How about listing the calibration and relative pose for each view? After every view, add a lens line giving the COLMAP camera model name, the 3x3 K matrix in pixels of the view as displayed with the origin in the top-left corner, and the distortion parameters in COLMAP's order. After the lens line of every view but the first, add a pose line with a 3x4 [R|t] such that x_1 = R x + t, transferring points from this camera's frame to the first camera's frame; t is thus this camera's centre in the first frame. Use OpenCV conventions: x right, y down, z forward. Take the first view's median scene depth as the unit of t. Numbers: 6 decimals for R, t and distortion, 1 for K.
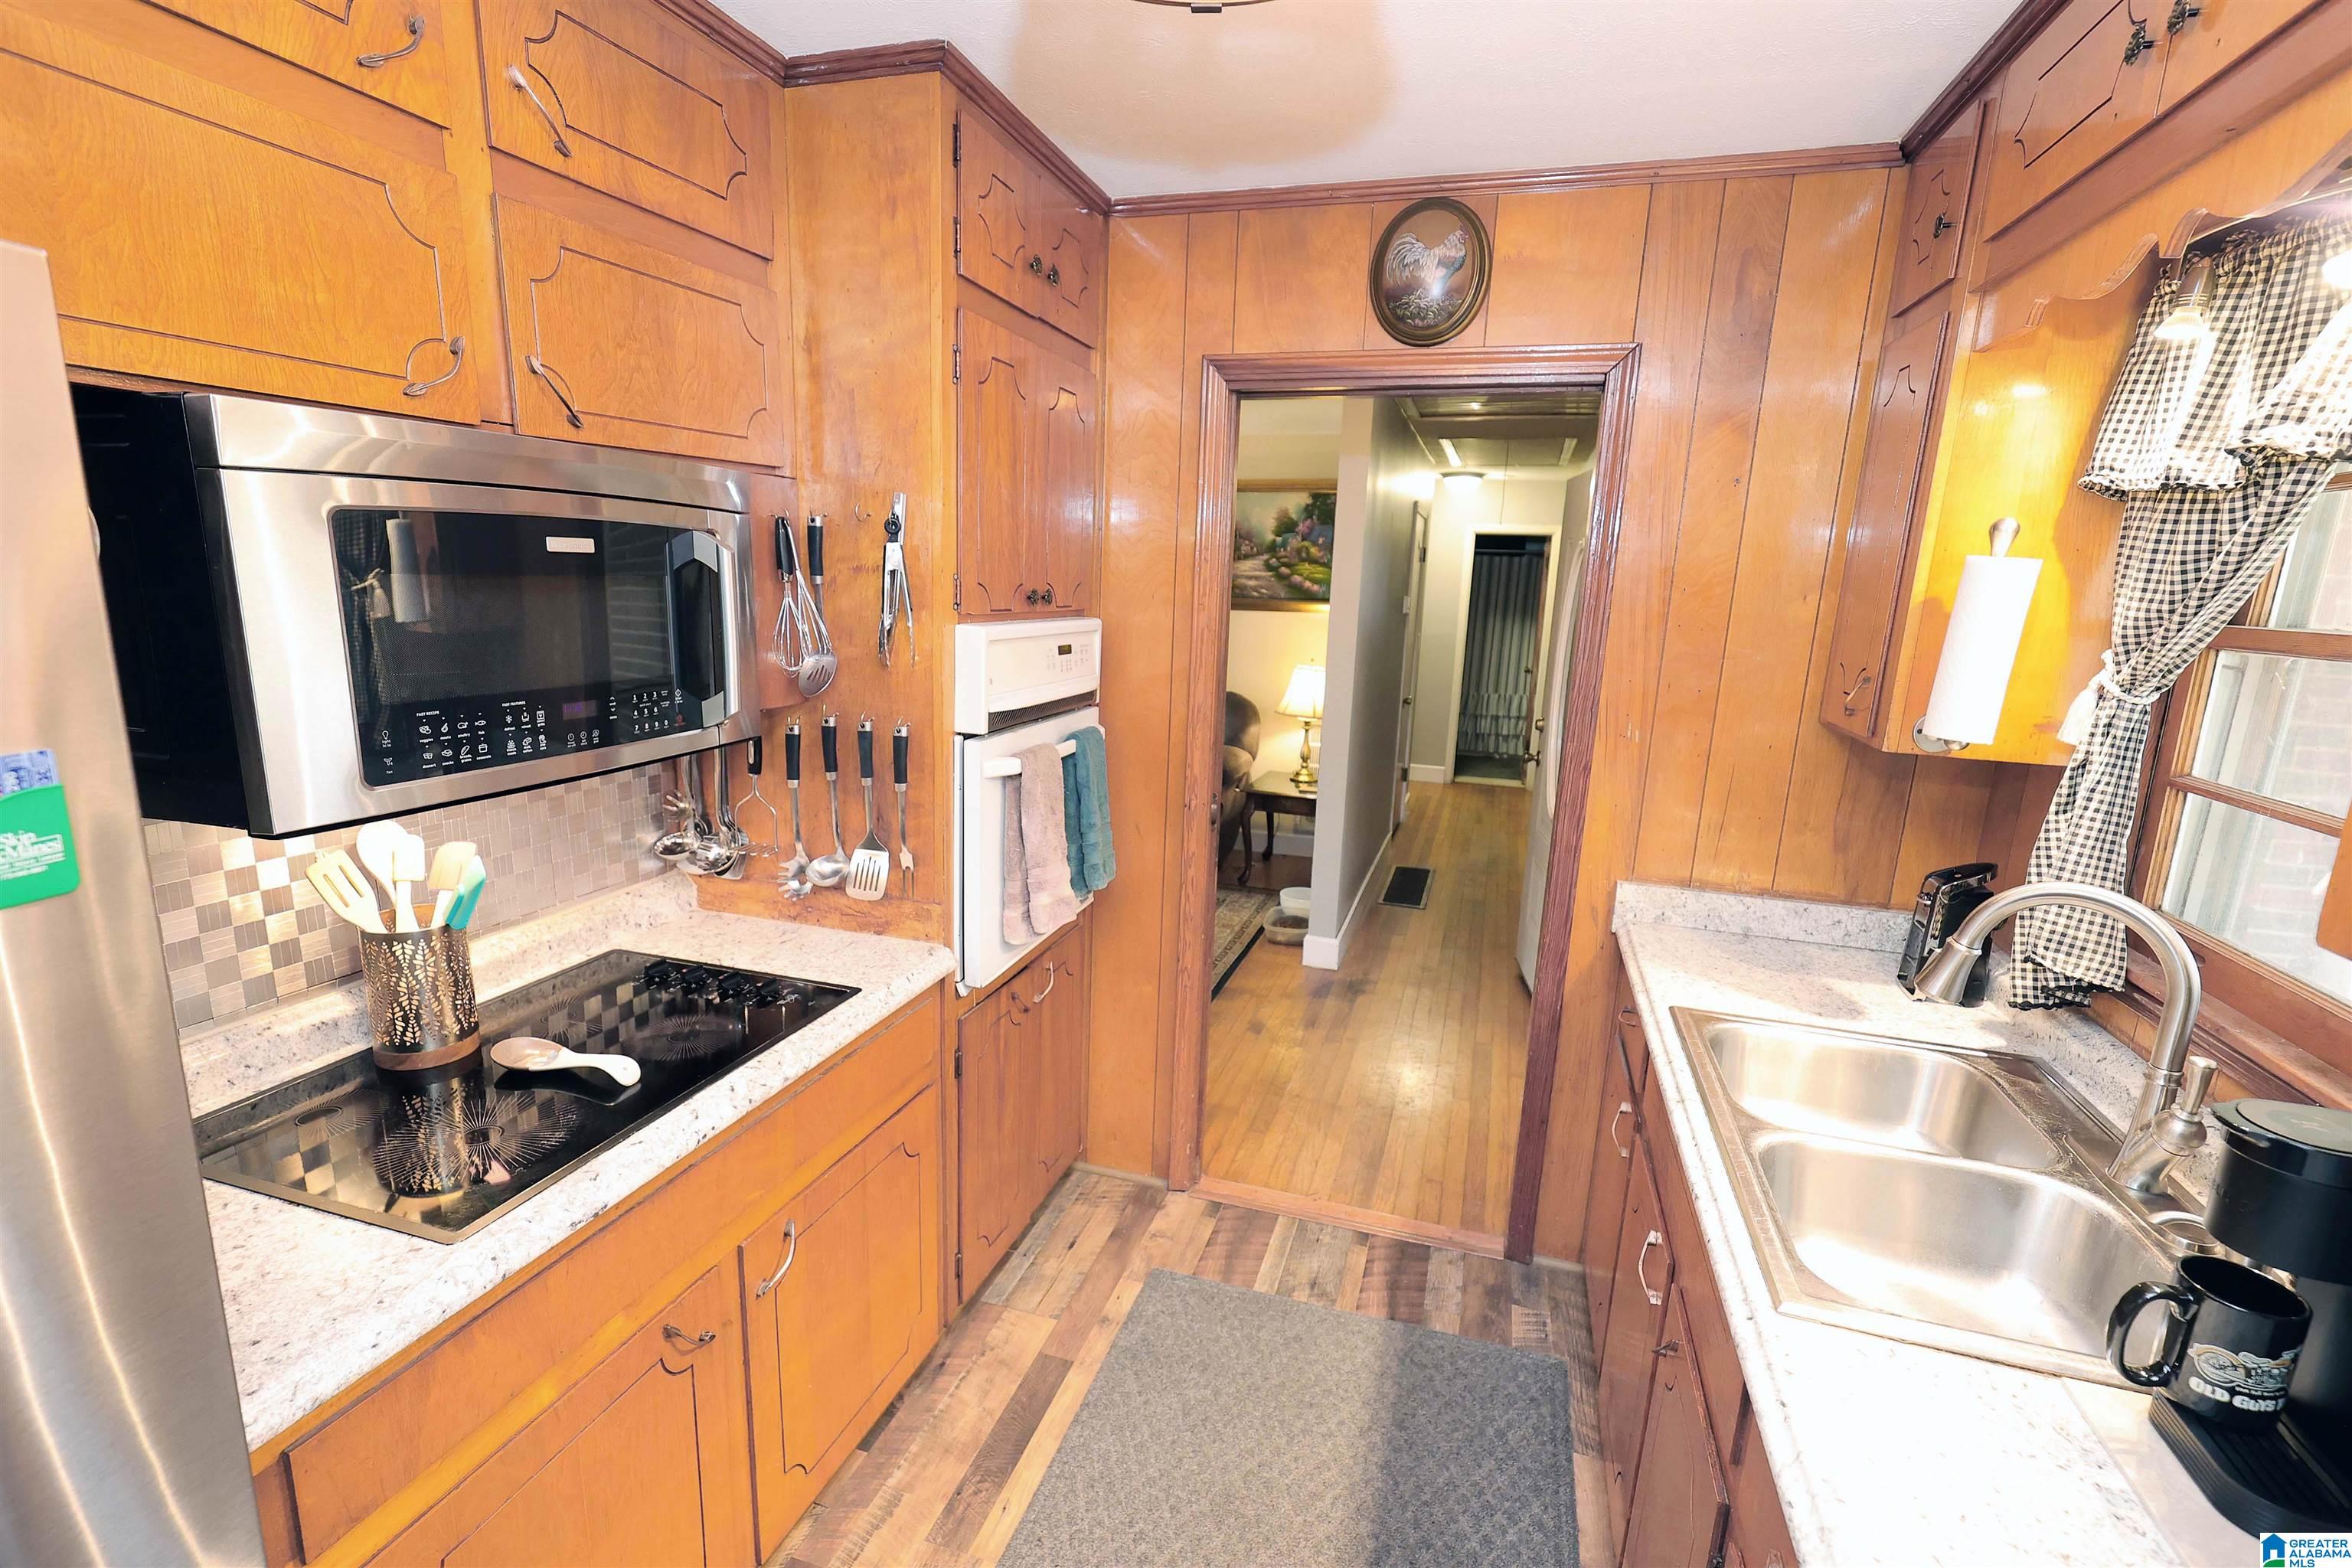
lens RADIAL K [[1061.9, 0, 1169.3], [0, 1061.9, 796.4], [0, 0, 1]] dist [-0.000861, -0.000293]
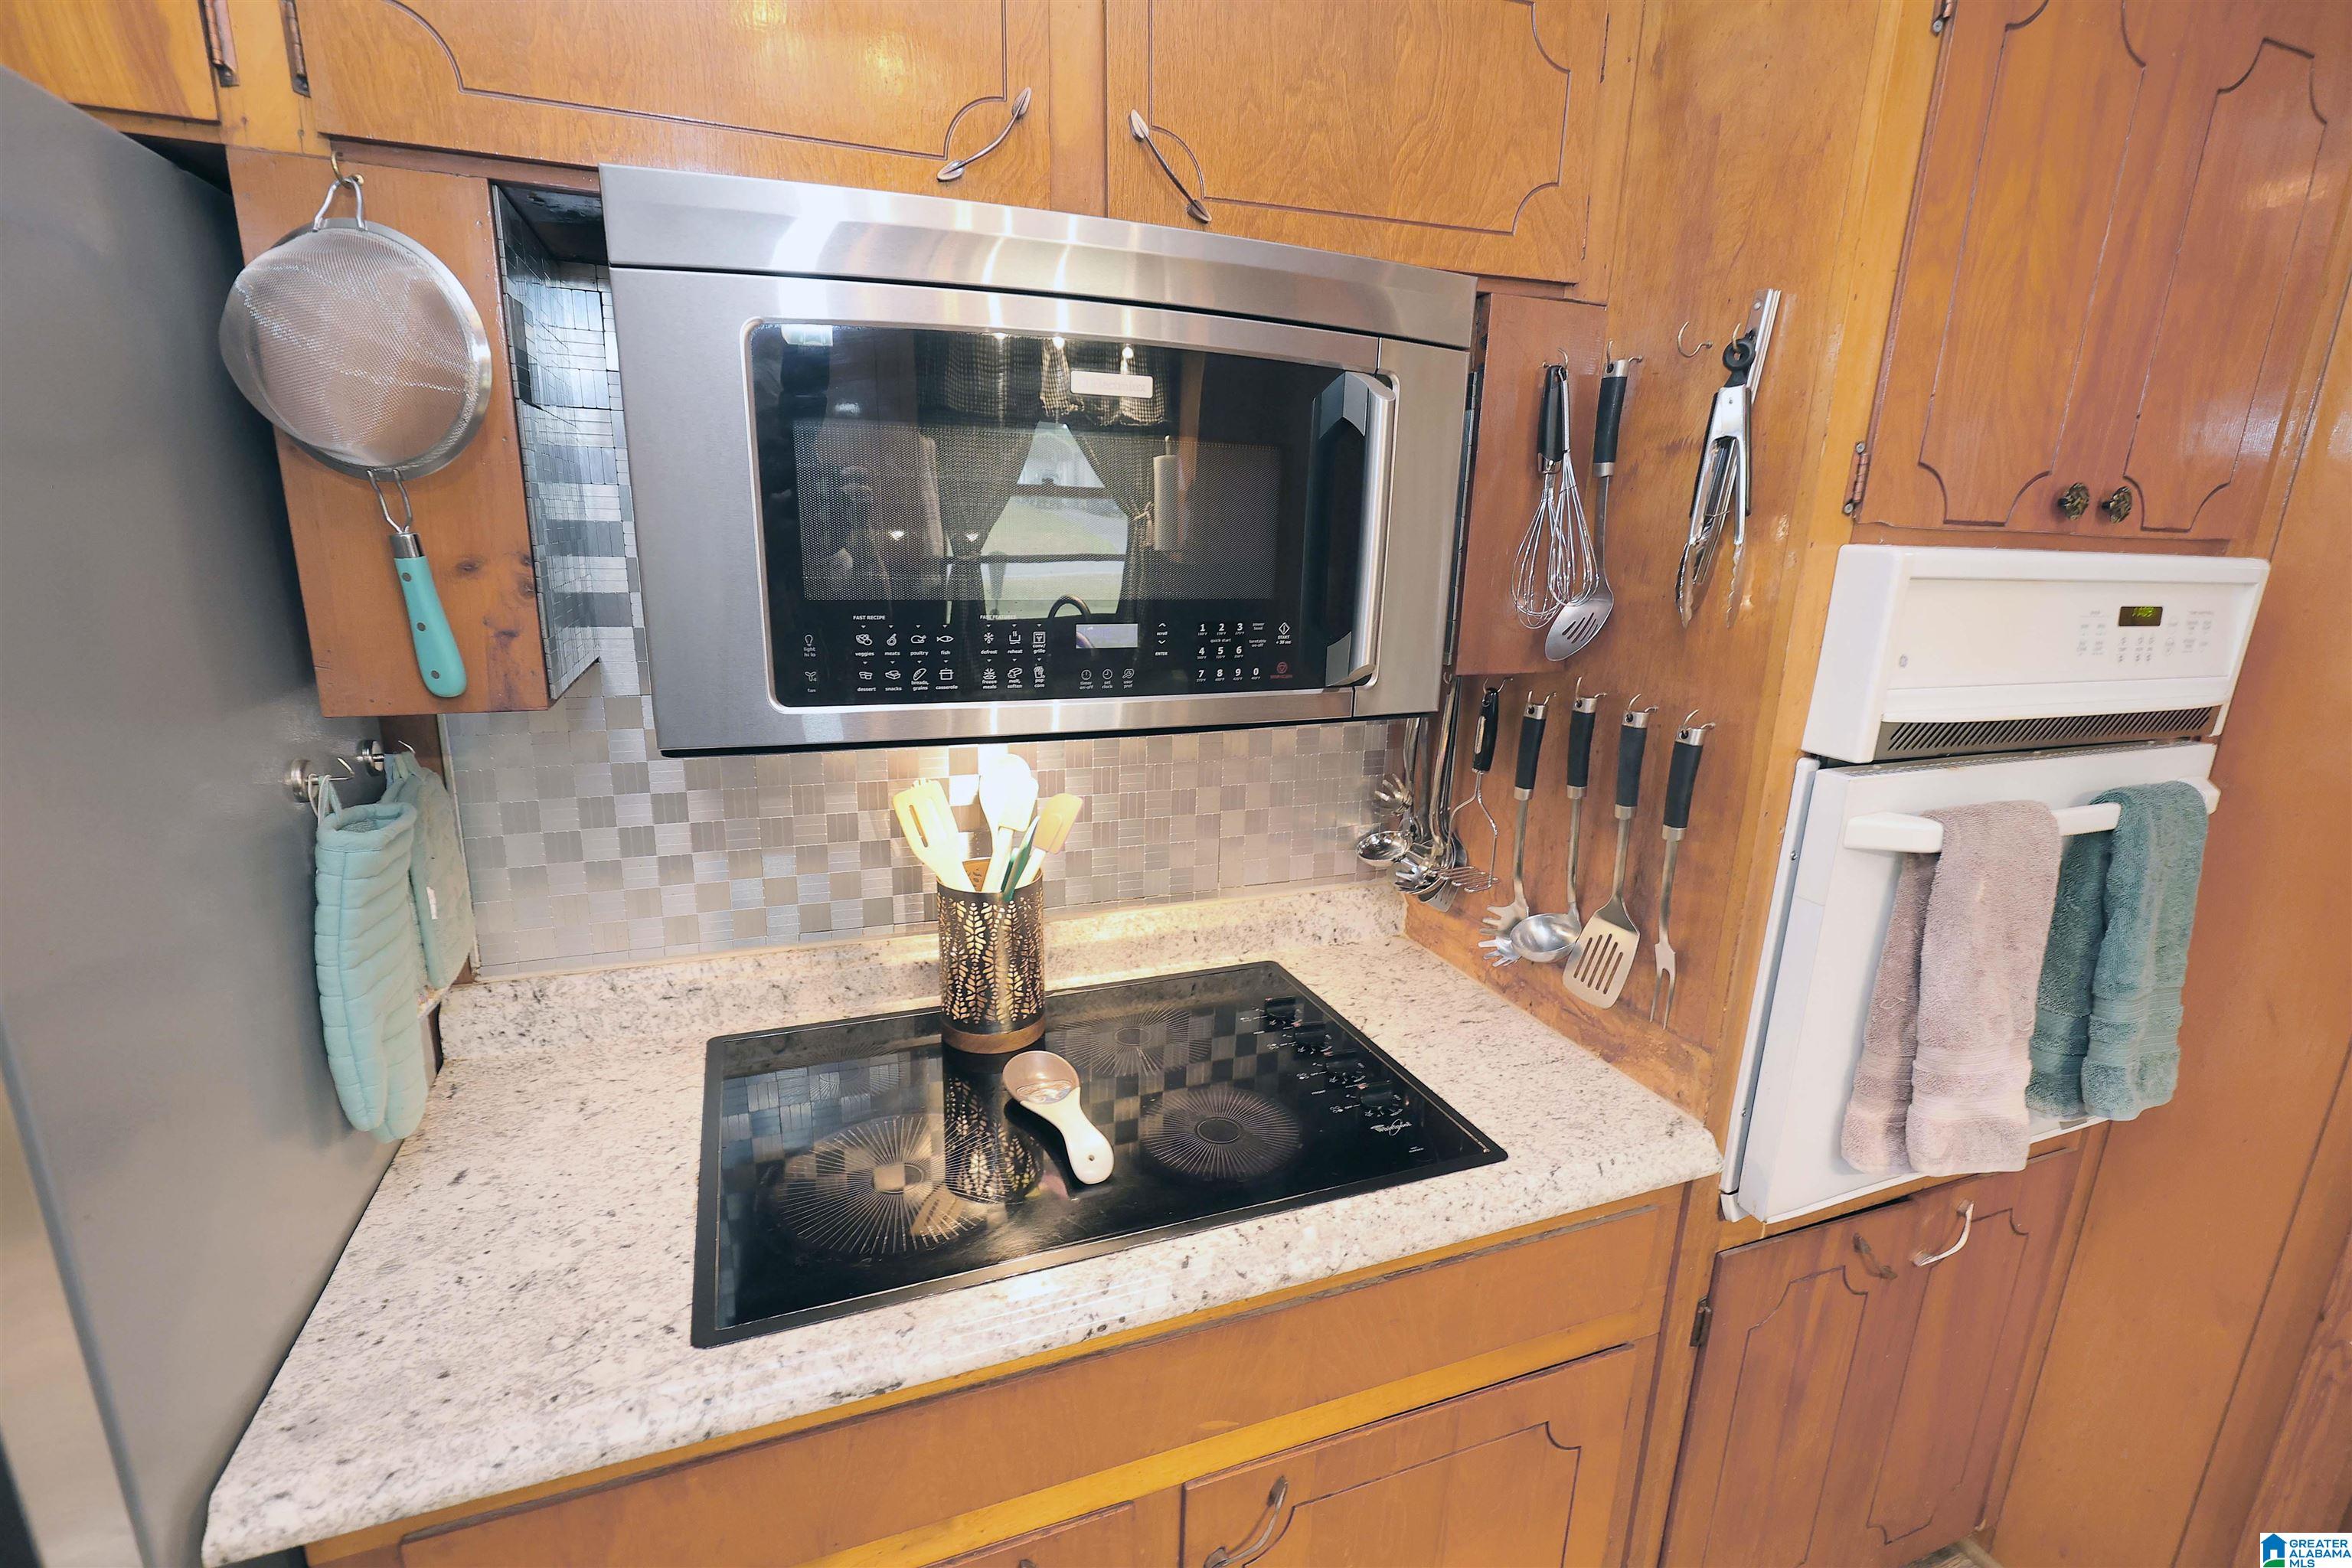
lens RADIAL K [[1061.9, 0, 1169.3], [0, 1061.9, 796.4], [0, 0, 1]] dist [-0.000861, -0.000293]
pose [[0.629919, 0.176127, -0.756427, 0.002613], [-0.163792, 0.982168, 0.092290, -0.035803], [0.759193, 0.065762, 0.647535, 0.424164]]
